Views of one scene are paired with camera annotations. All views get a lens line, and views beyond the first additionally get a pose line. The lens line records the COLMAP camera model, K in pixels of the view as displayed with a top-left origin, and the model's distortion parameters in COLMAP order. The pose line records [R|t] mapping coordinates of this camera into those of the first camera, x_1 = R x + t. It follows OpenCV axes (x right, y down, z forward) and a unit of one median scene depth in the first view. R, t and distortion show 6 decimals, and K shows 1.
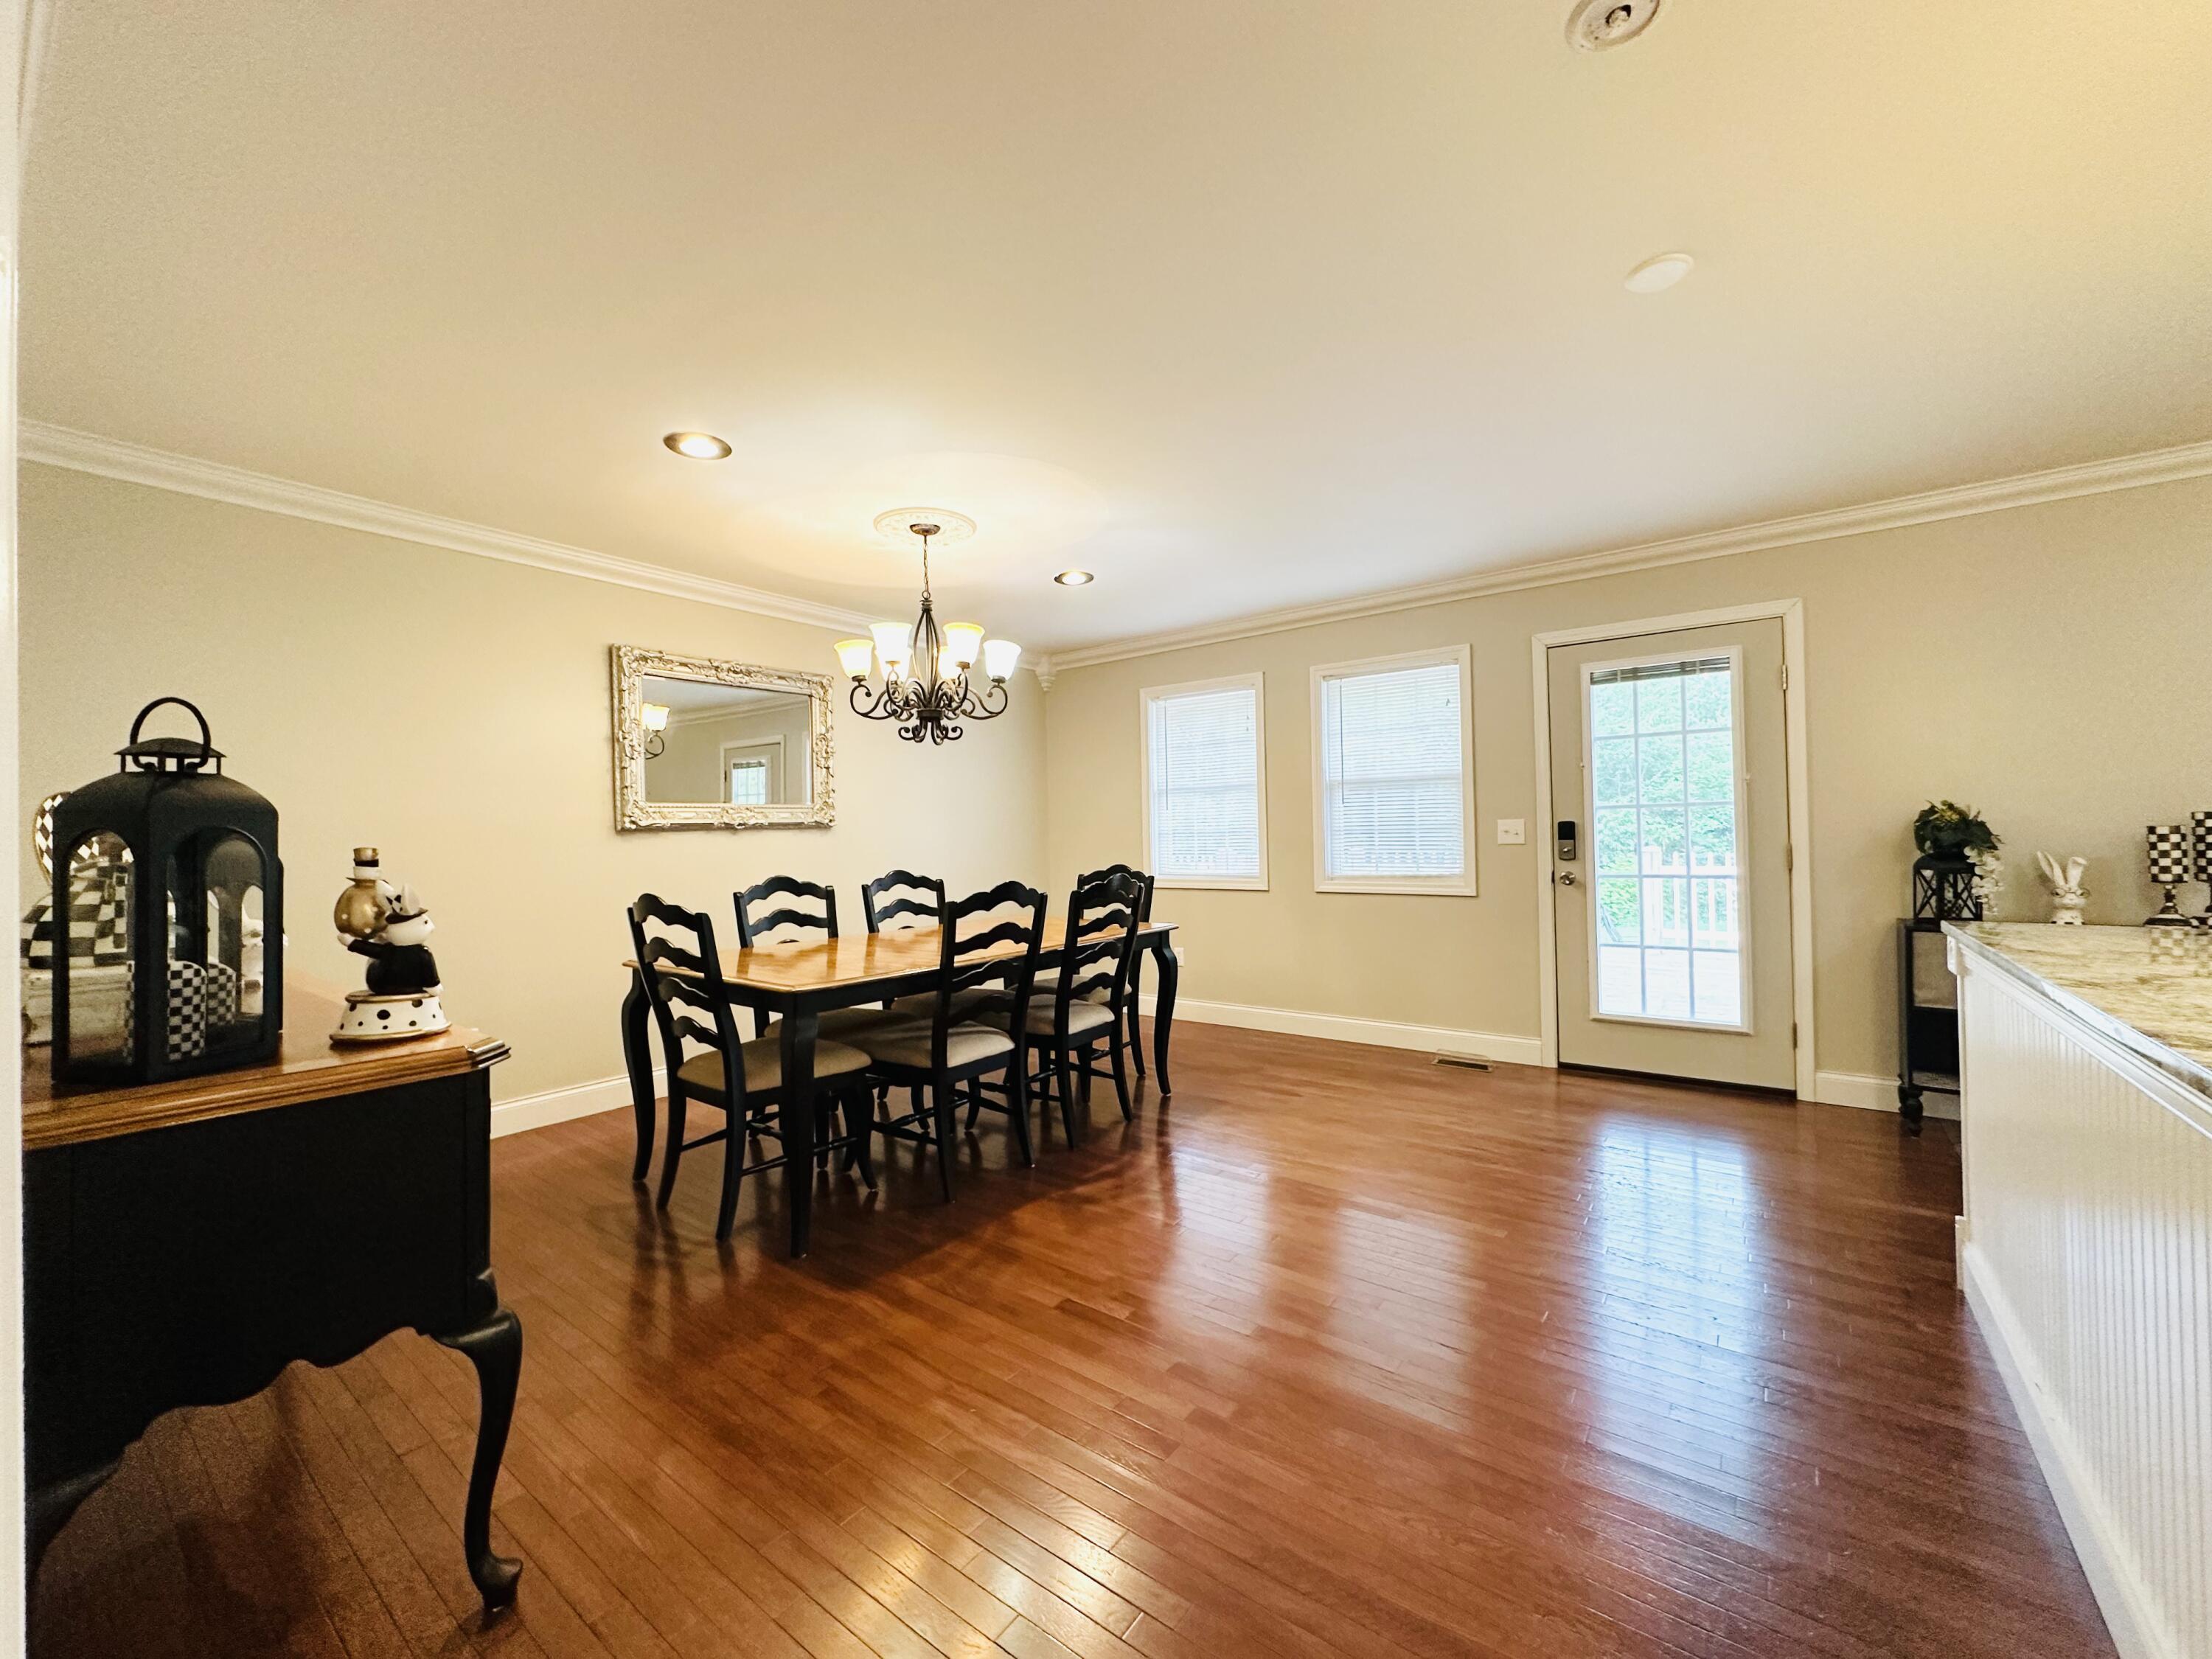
lens RADIAL K [[876.5, 0, 1106.0], [0, 876.5, 829.5], [0, 0, 1]] dist [-0.002194, -0.000198]
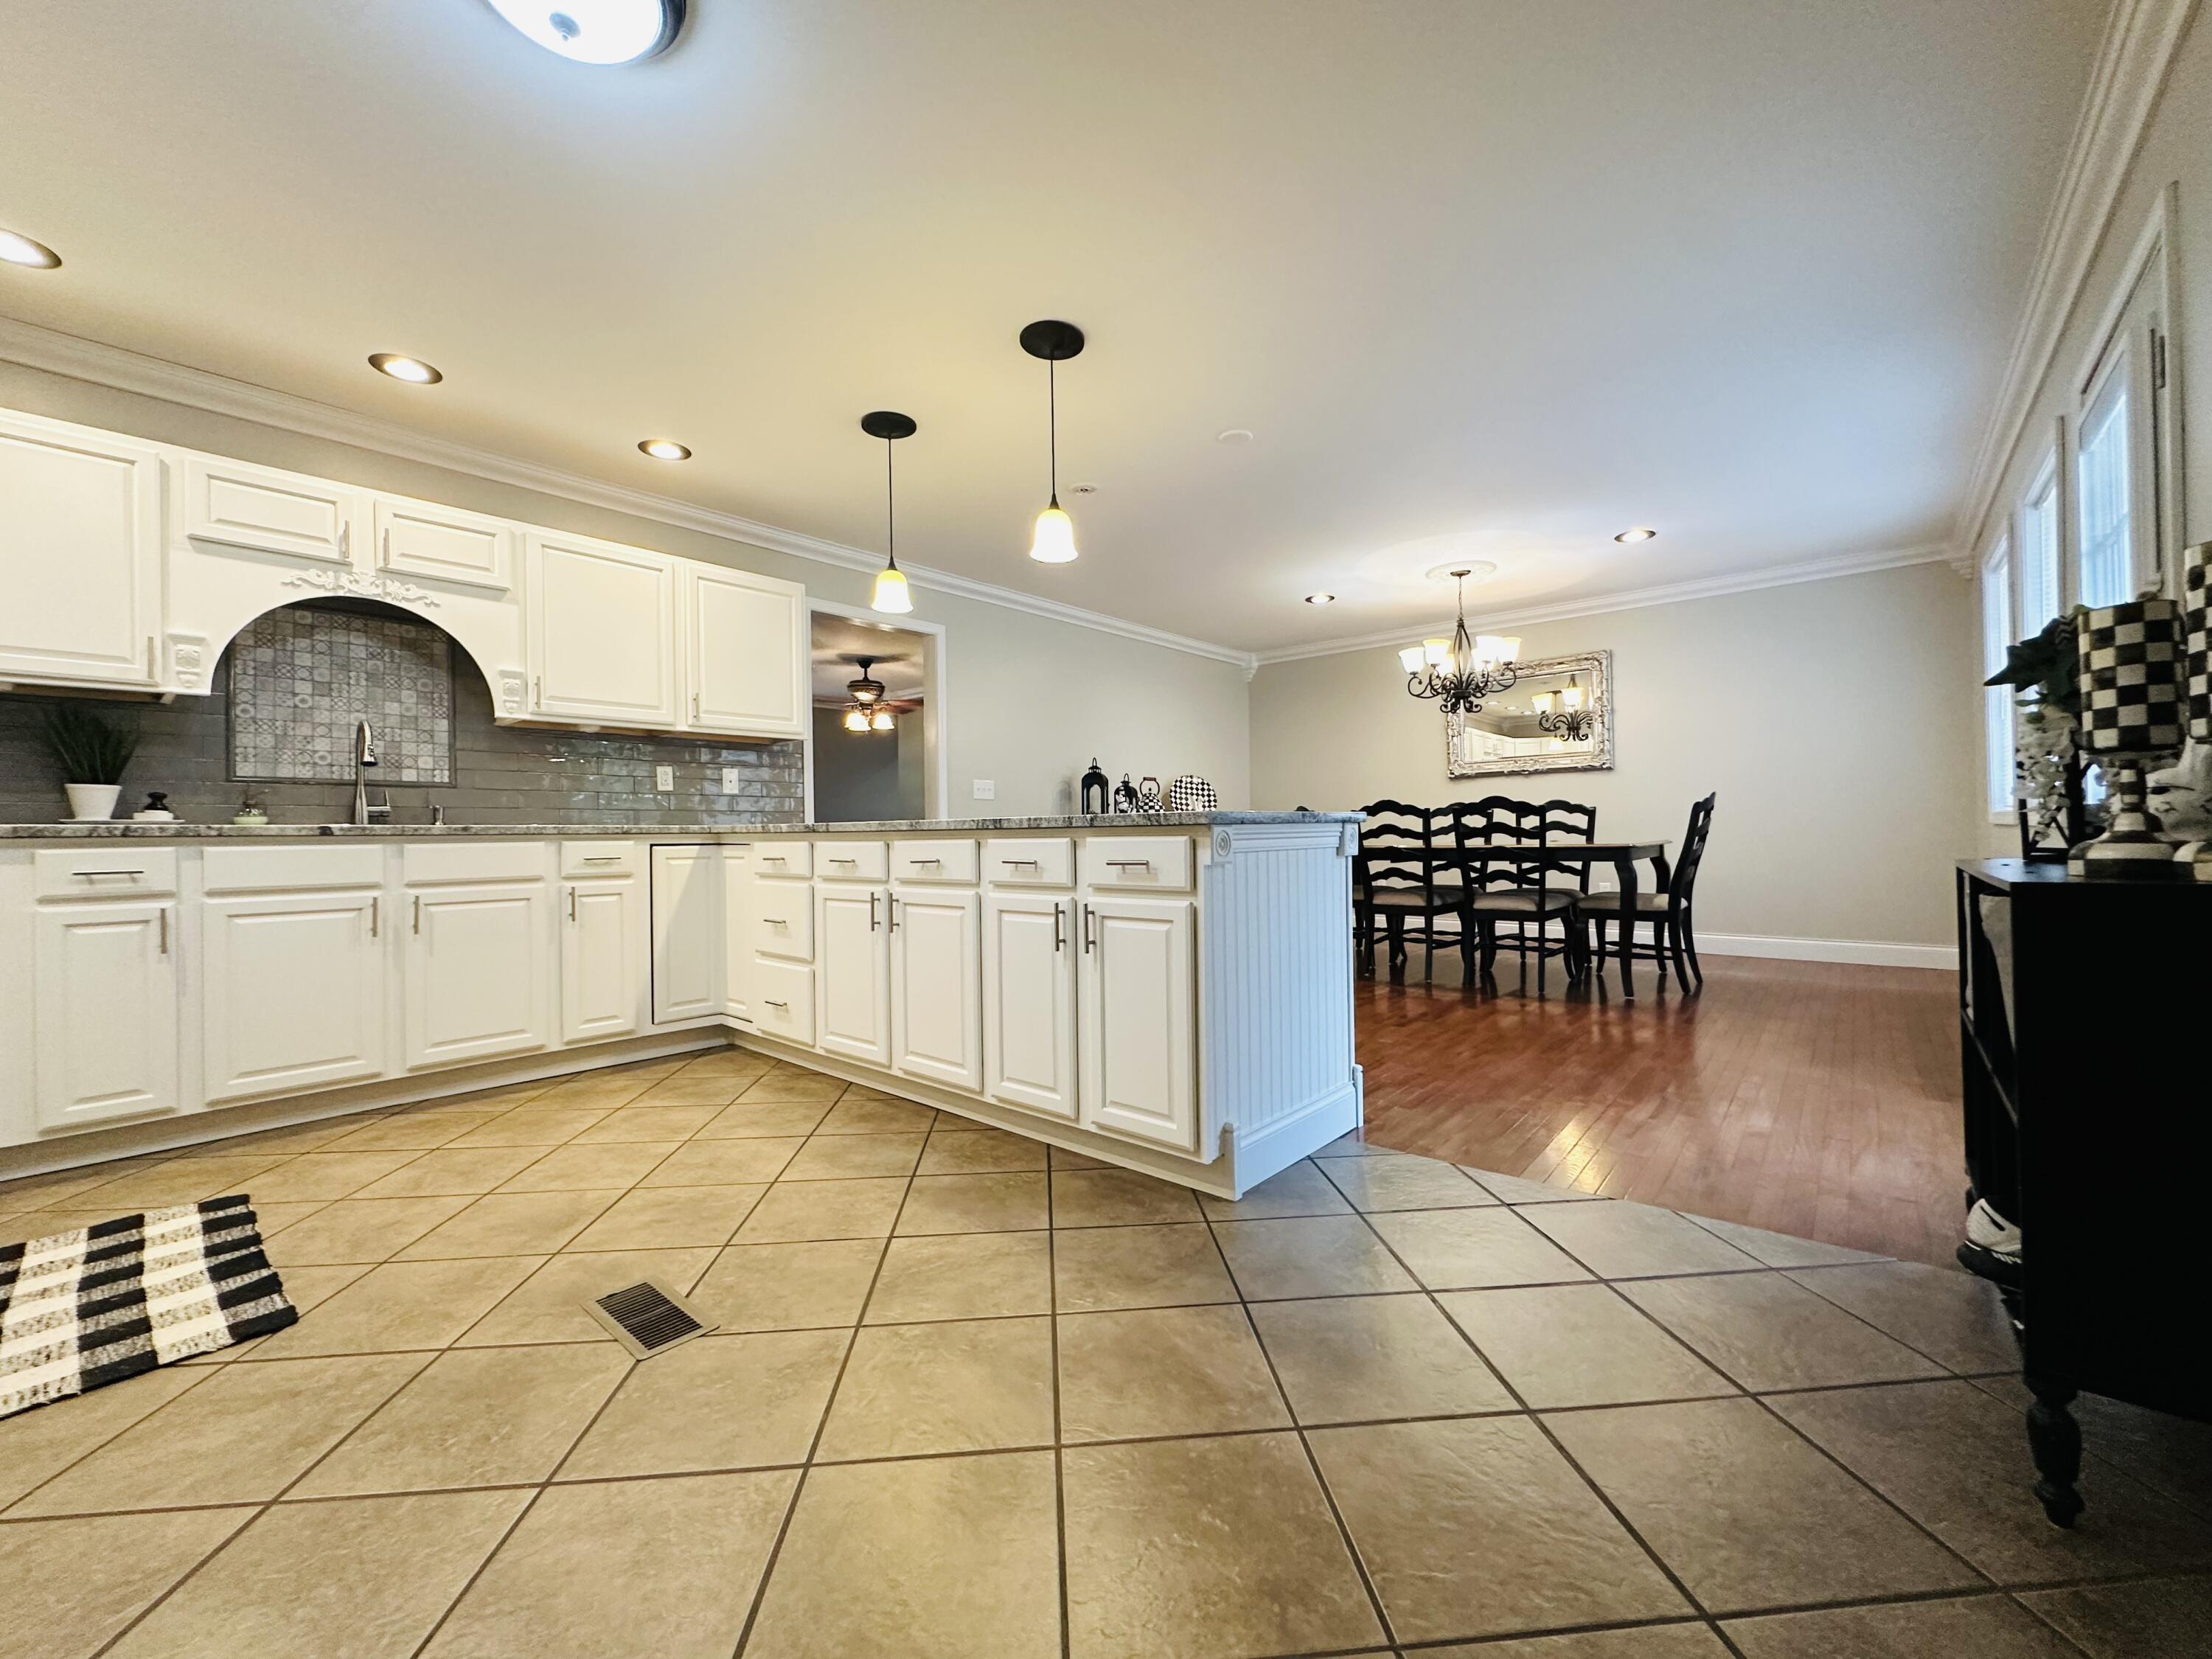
lens RADIAL K [[882.2, 0, 1107.4], [0, 882.2, 830.4], [0, 0, 1]] dist [-0.001161, 0.000048]
pose [[-0.060971, 0.018035, -0.997977, 1.232048], [0.025830, 0.999530, 0.016485, 0.057482], [0.997805, -0.024773, -0.061408, 0.424738]]
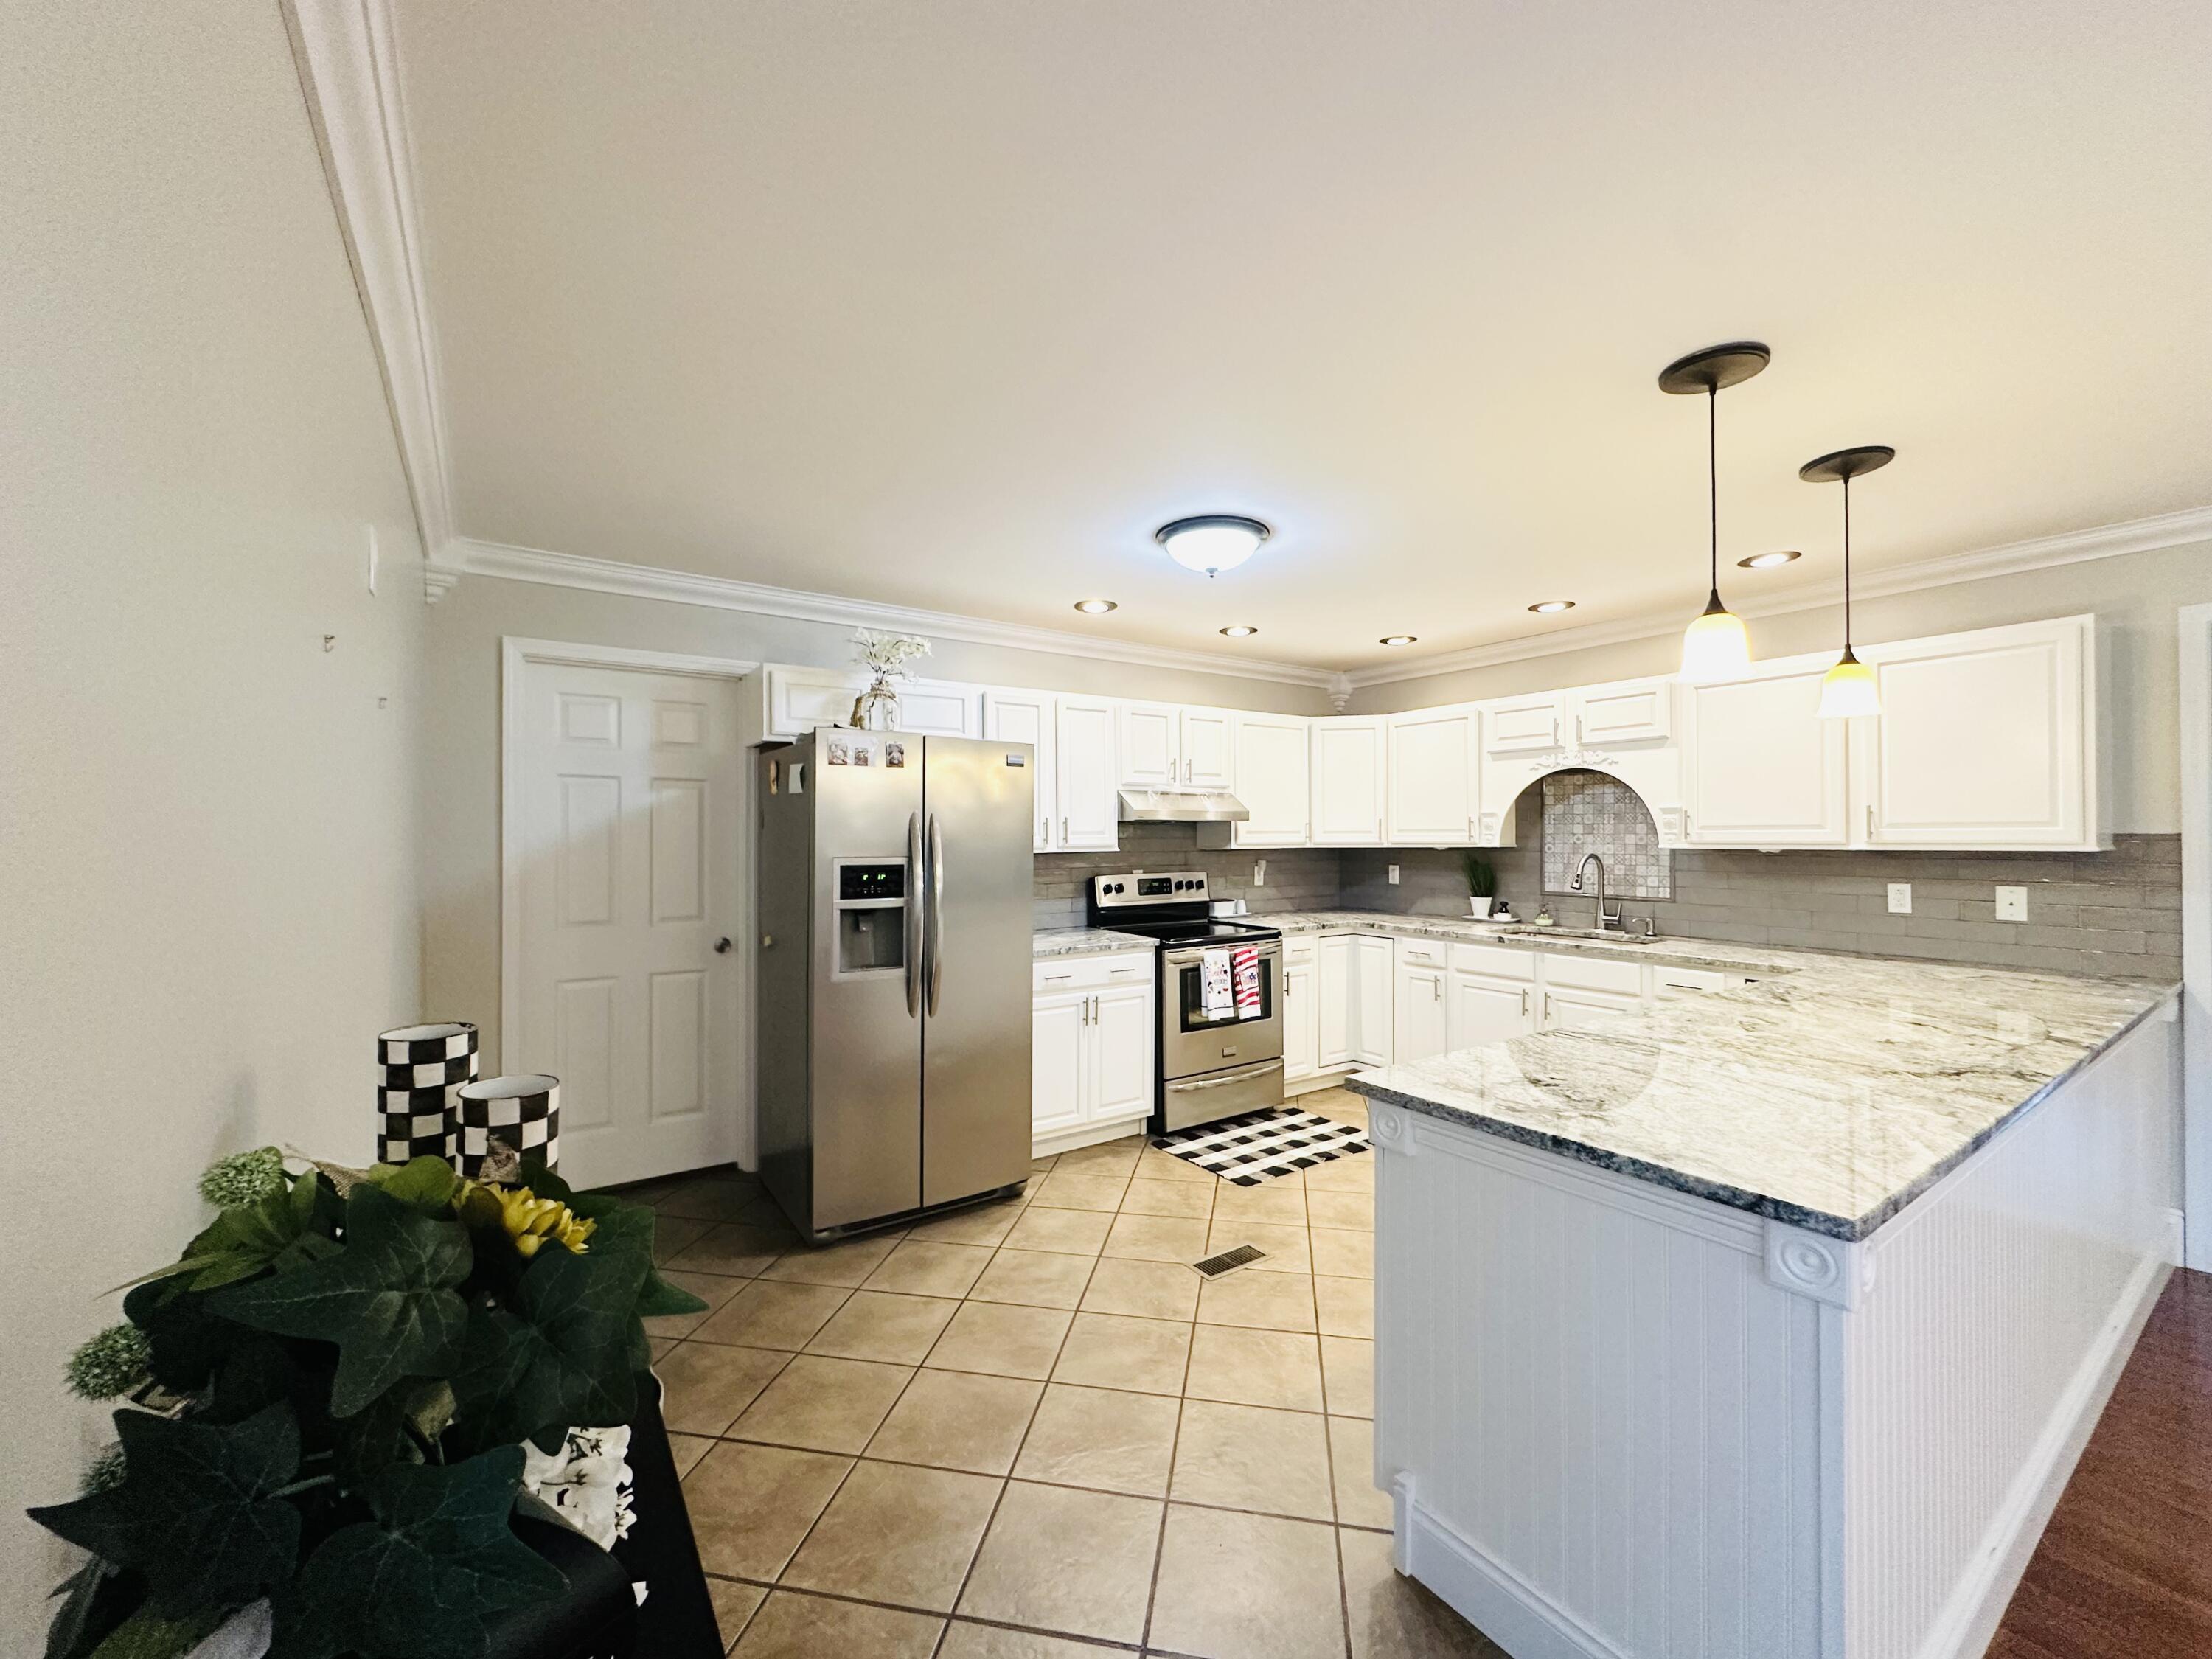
lens RADIAL K [[882.2, 0, 1107.4], [0, 882.2, 830.4], [0, 0, 1]] dist [-0.001161, 0.000048]
pose [[-0.948264, 0.023940, 0.316579, 0.688360], [0.018165, 0.999611, -0.021181, -0.064004], [-0.316963, -0.014334, -0.948330, 0.924206]]
